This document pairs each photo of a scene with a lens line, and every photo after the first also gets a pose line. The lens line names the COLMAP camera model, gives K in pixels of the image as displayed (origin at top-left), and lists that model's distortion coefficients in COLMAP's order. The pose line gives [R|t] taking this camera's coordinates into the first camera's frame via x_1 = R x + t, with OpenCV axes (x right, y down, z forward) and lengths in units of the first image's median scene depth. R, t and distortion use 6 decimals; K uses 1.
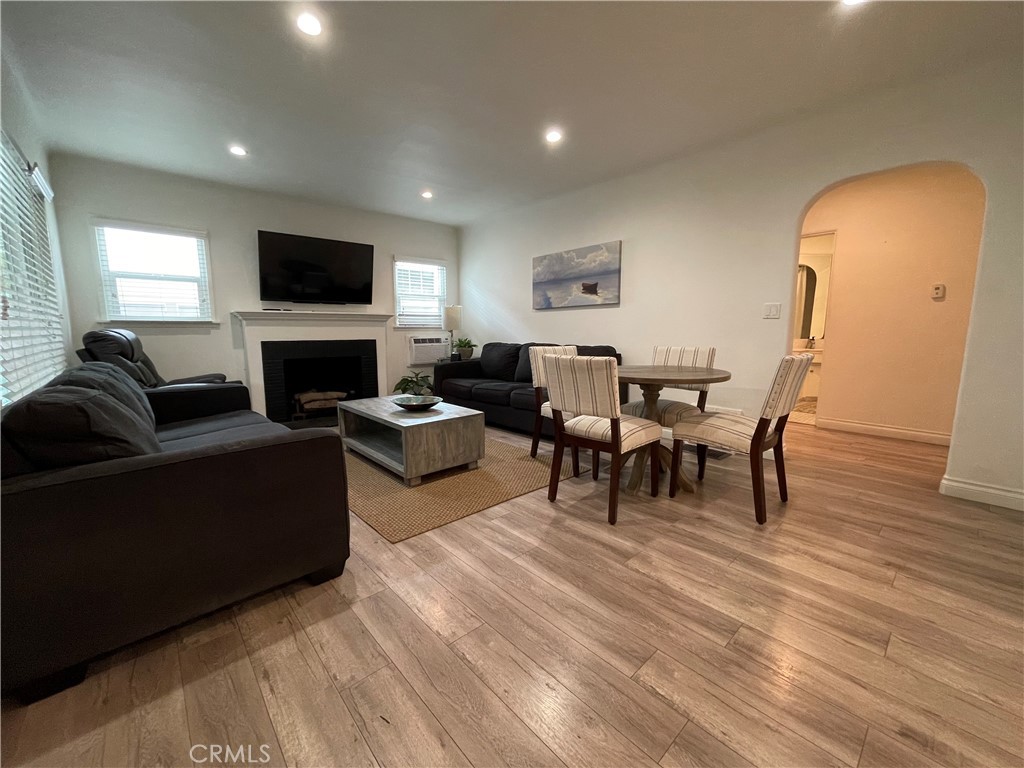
lens RADIAL K [[411.6, 0, 510.7], [0, 411.6, 384.9], [0, 0, 1]] dist [-0.004887, -0.000079]
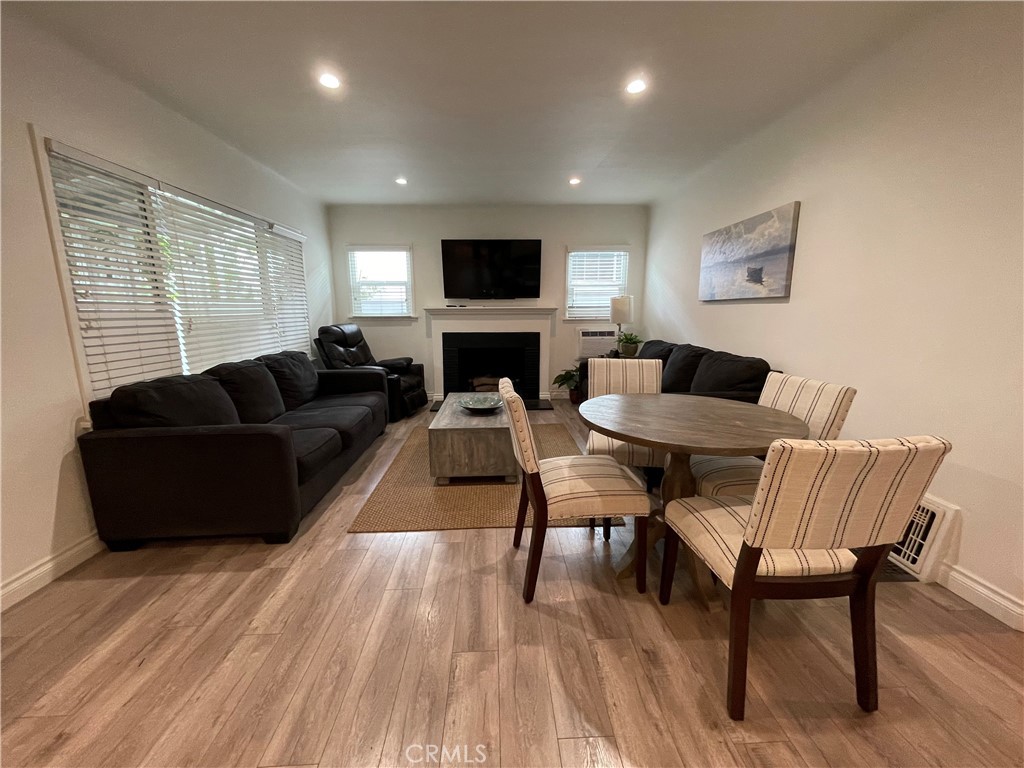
lens RADIAL K [[411.6, 0, 513.1], [0, 411.6, 383.6], [0, 0, 1]] dist [-0.004887, -0.000079]
pose [[0.772450, 0.114117, -0.624739, 0.352197], [-0.082148, 0.993413, 0.079889, -0.073934], [0.629740, -0.010390, 0.776736, 0.192755]]
